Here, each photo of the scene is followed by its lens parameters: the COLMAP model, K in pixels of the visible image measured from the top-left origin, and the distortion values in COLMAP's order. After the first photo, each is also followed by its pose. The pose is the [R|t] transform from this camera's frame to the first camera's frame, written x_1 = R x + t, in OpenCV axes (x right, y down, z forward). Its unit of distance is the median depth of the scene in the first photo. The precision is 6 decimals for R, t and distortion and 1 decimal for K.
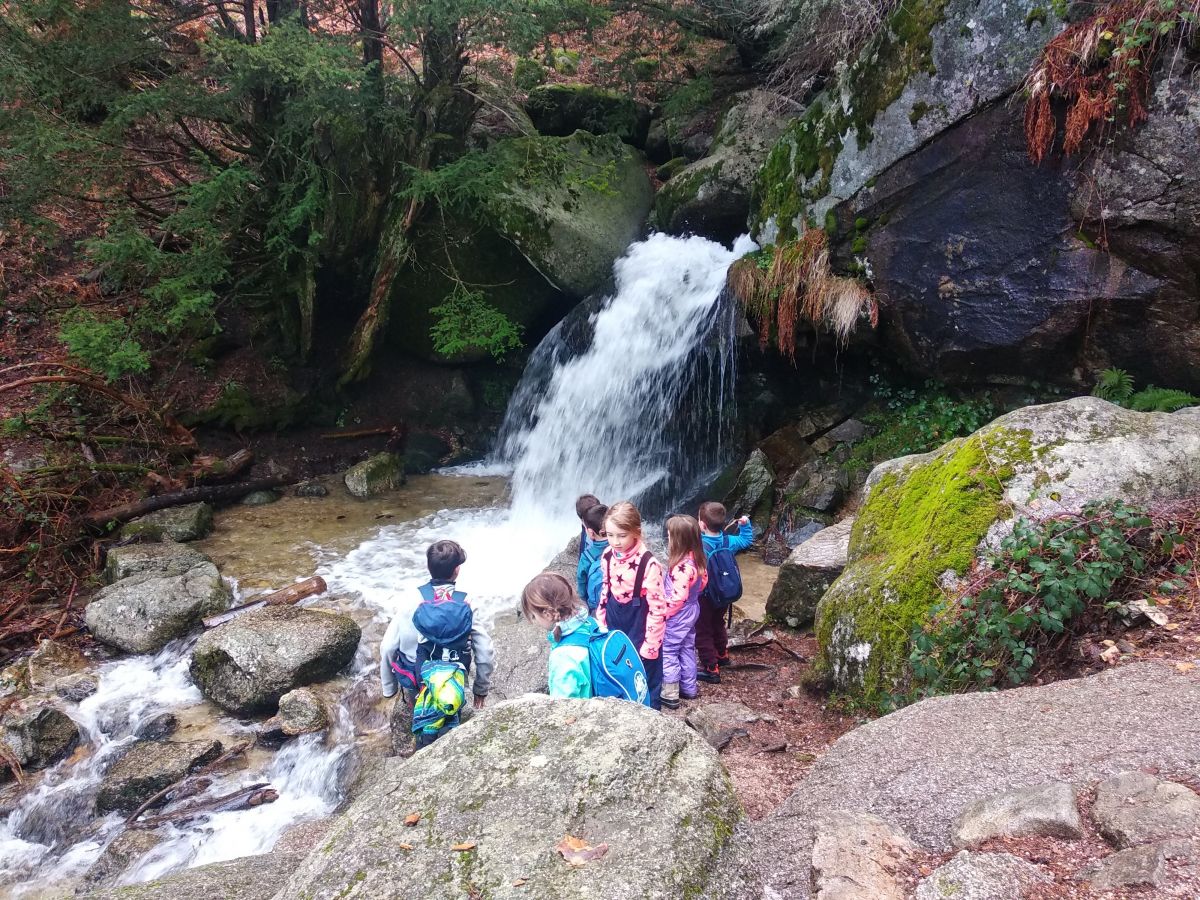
lens RADIAL K [[910.8, 0, 602.3], [0, 910.8, 434.9], [0, 0, 1]] dist [0.042697, -0.054141]
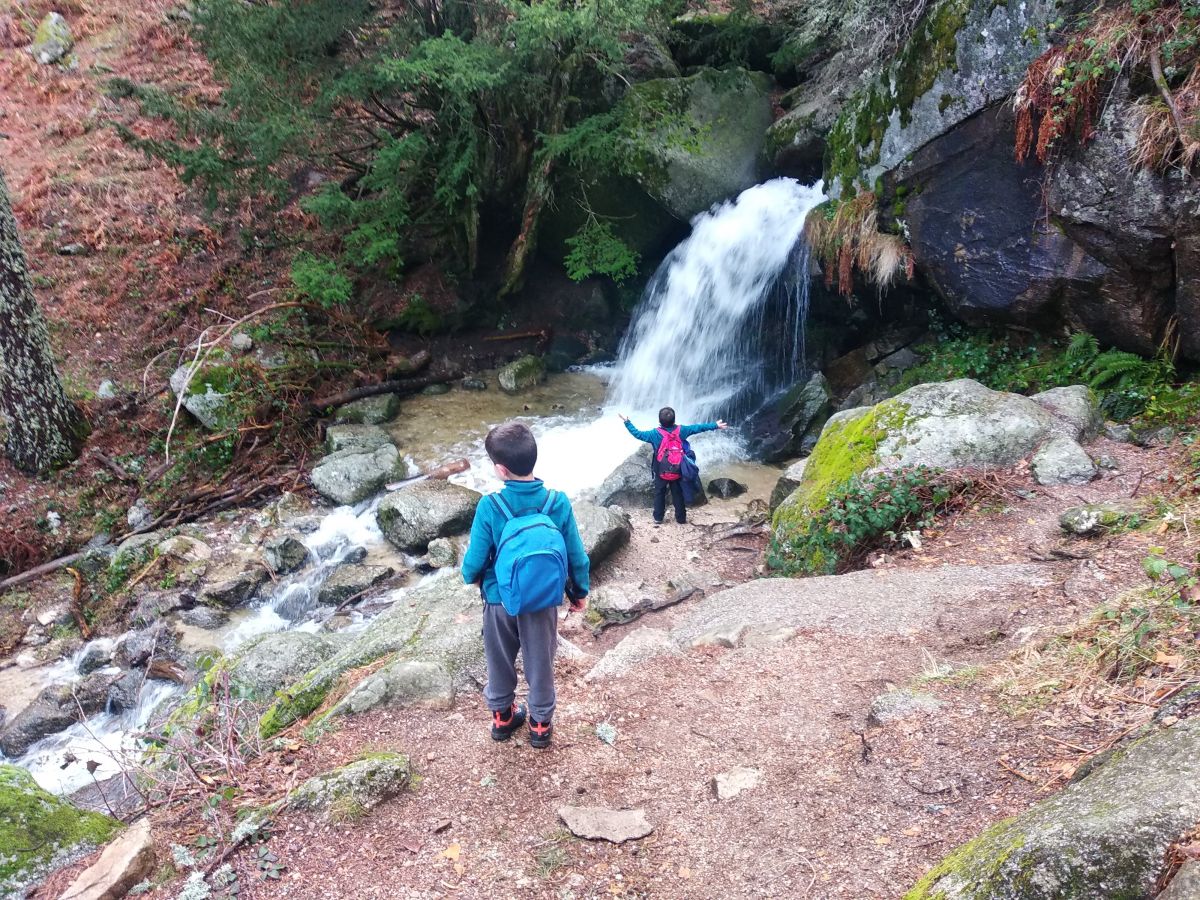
lens RADIAL K [[910.8, 0, 606.4], [0, 910.8, 430.3], [0, 0, 1]] dist [0.042697, -0.054141]
pose [[0.977175, 0.054321, -0.205371, 0.170387], [-0.023282, 0.988316, 0.150632, -0.095276], [0.211154, -0.142413, 0.967023, -0.267365]]
